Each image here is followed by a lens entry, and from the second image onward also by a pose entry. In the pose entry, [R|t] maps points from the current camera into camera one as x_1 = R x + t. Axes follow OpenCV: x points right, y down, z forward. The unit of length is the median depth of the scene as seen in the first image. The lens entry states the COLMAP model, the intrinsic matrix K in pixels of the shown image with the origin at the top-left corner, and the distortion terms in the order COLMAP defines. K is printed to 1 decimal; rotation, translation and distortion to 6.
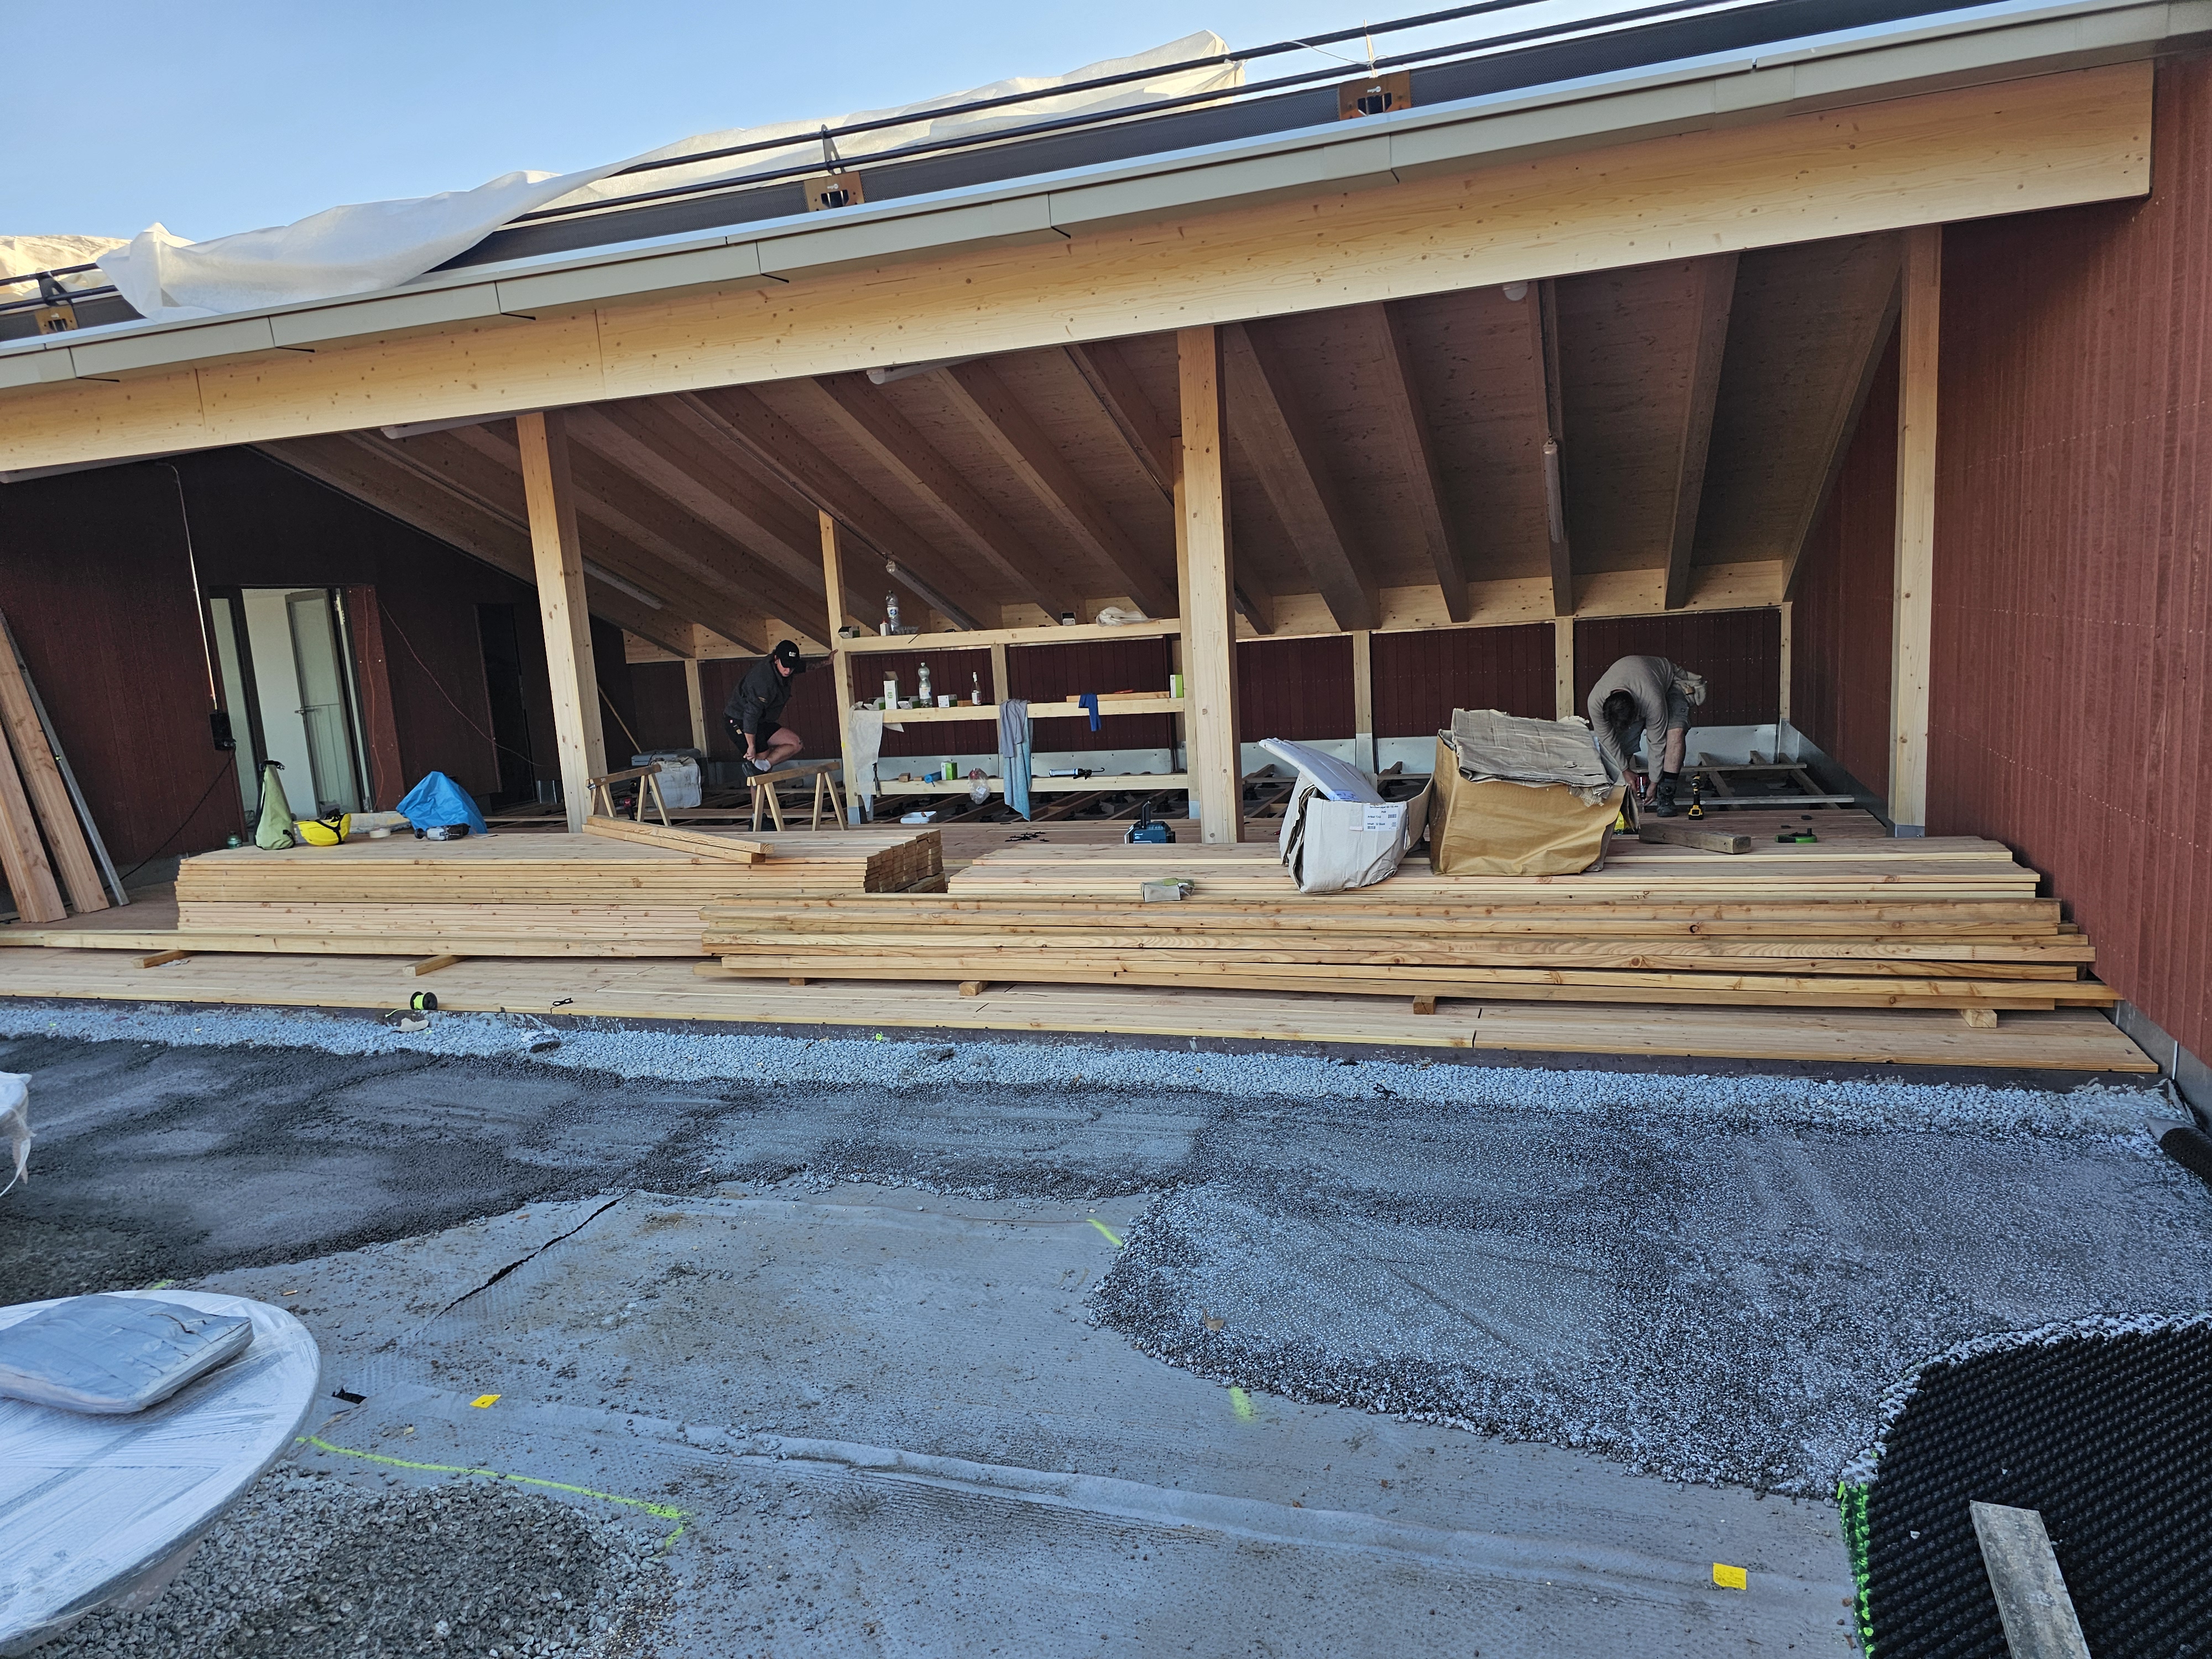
lens RADIAL K [[1605.8, 0, 1113.2], [0, 1605.8, 887.2], [0, 0, 1]] dist [0.009446, 0.006209]
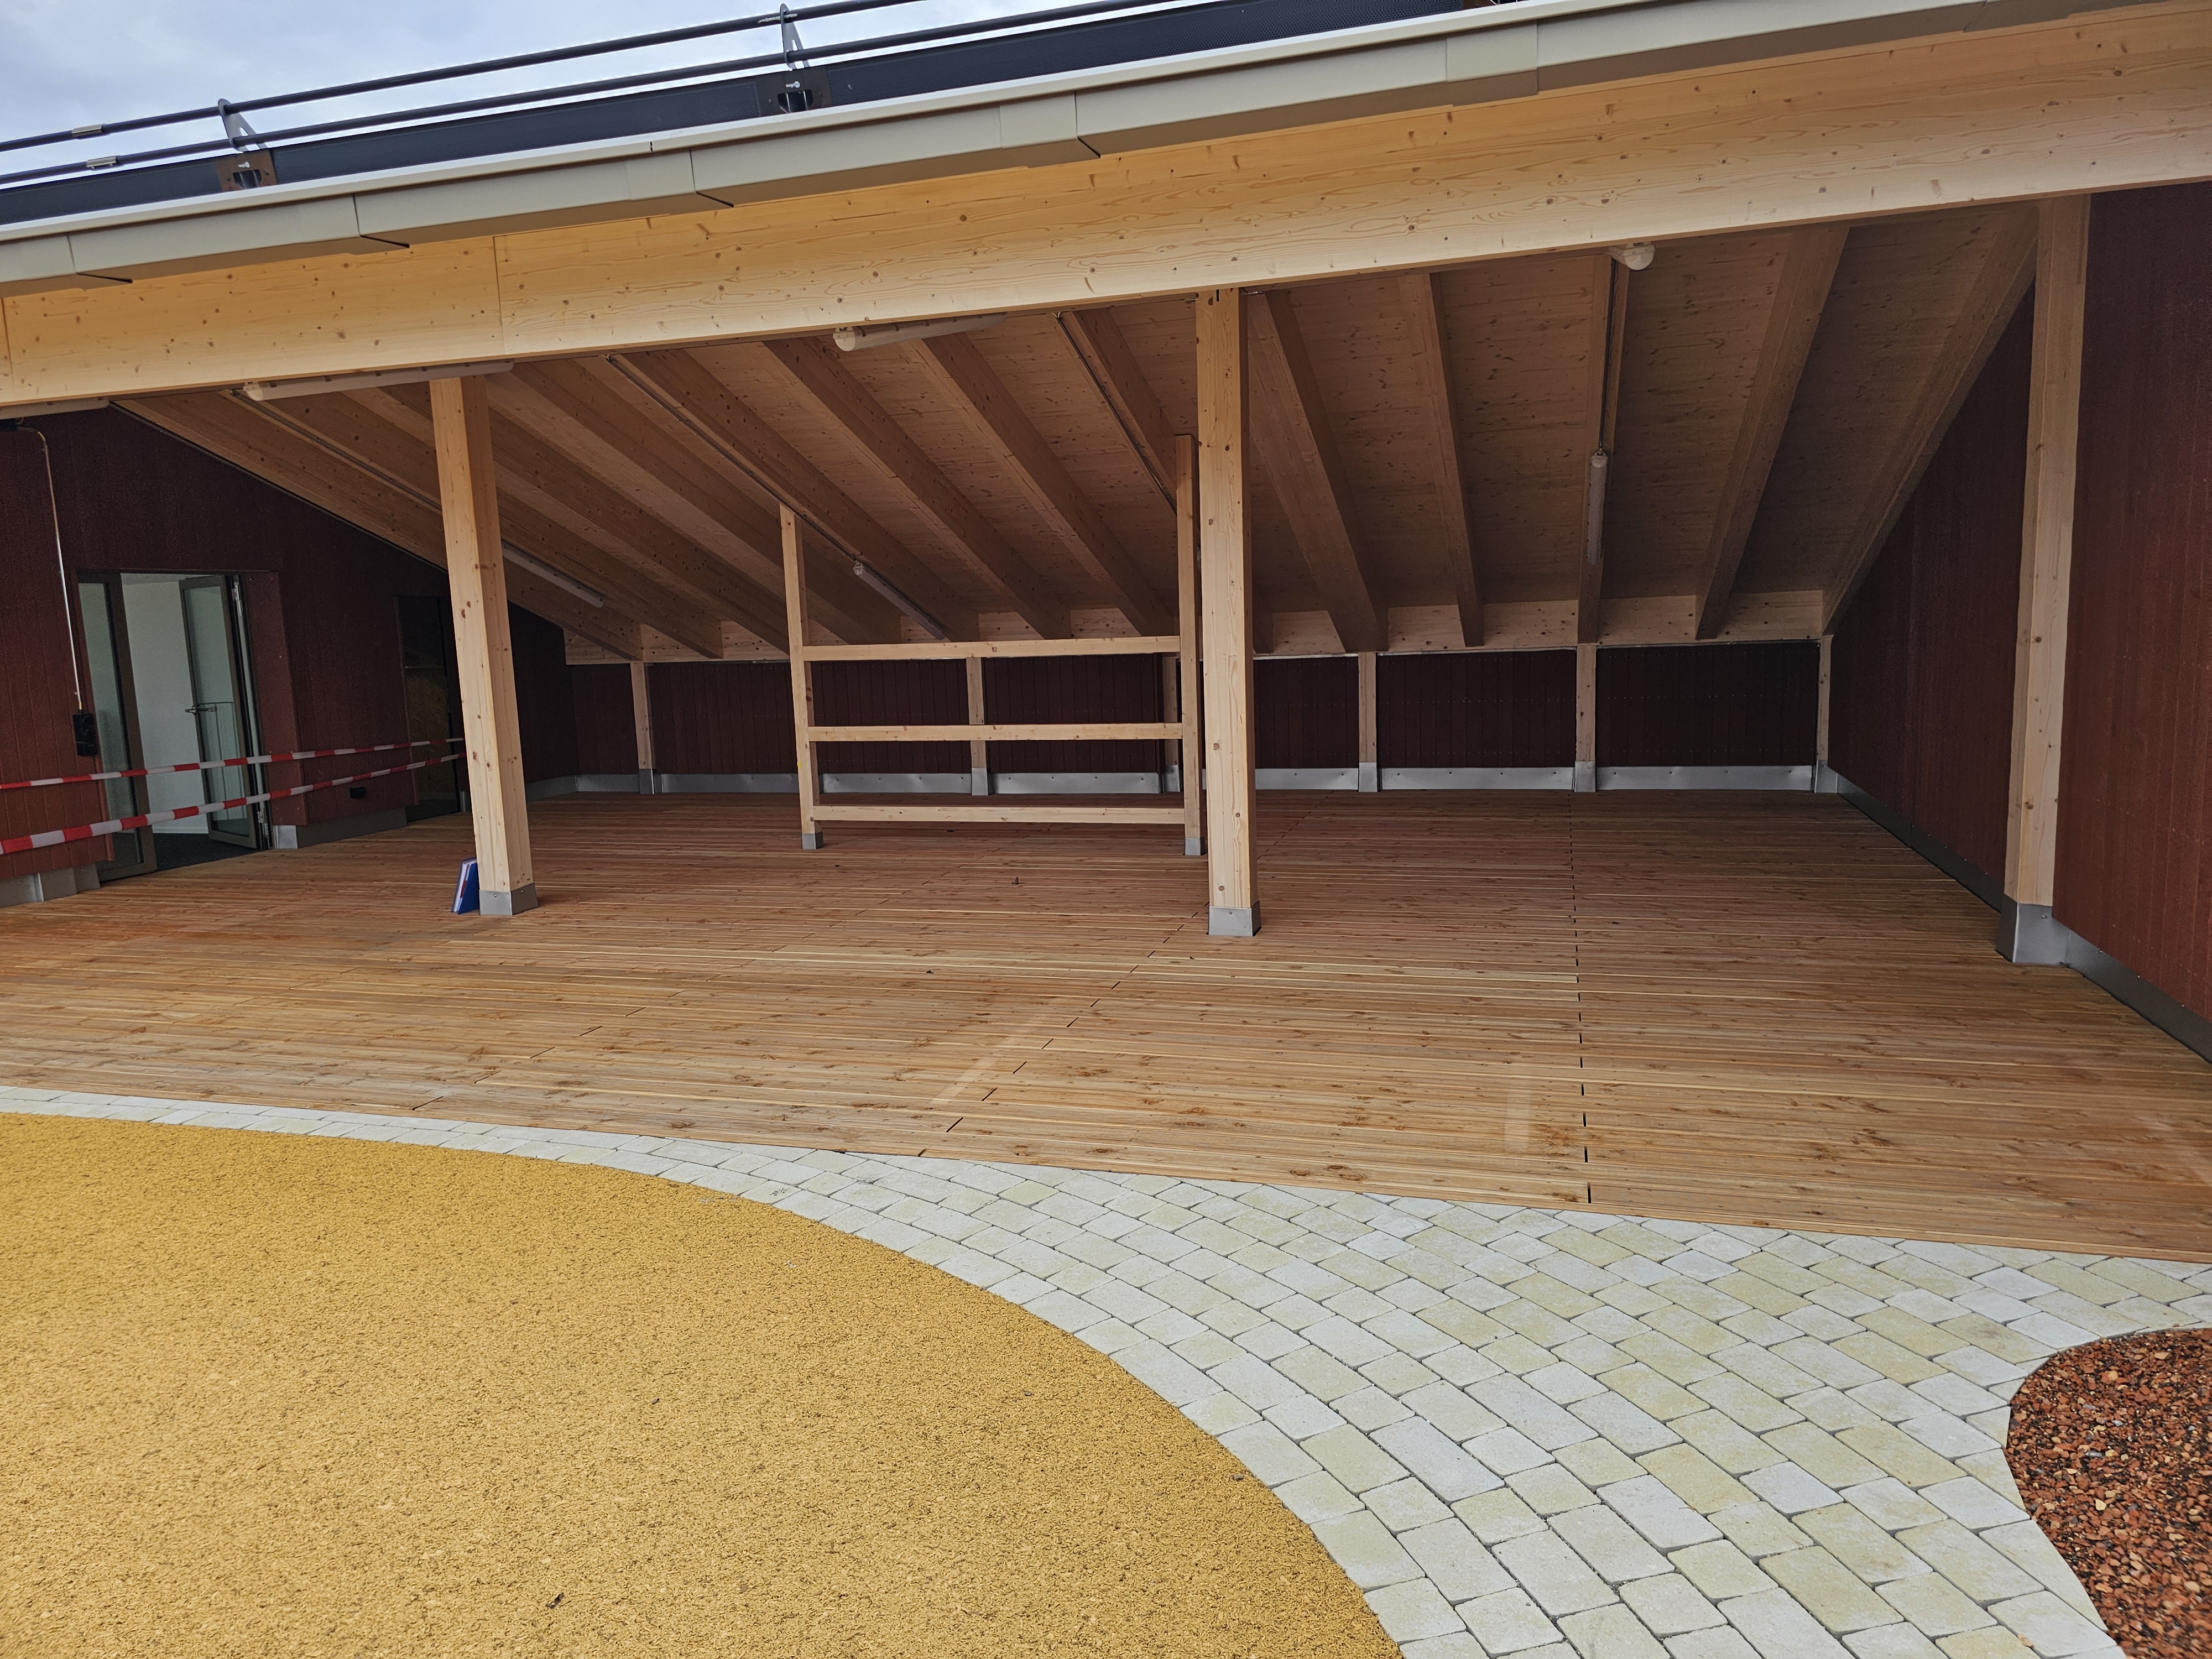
lens RADIAL K [[1474.6, 0, 1112.0], [0, 1474.6, 824.9], [0, 0, 1]] dist [0.006005, -0.007572]
pose [[0.999121, 0.023659, 0.034598, -0.021096], [-0.022737, 0.999382, -0.026802, -0.036274], [-0.035211, 0.025992, 0.999042, 0.168920]]
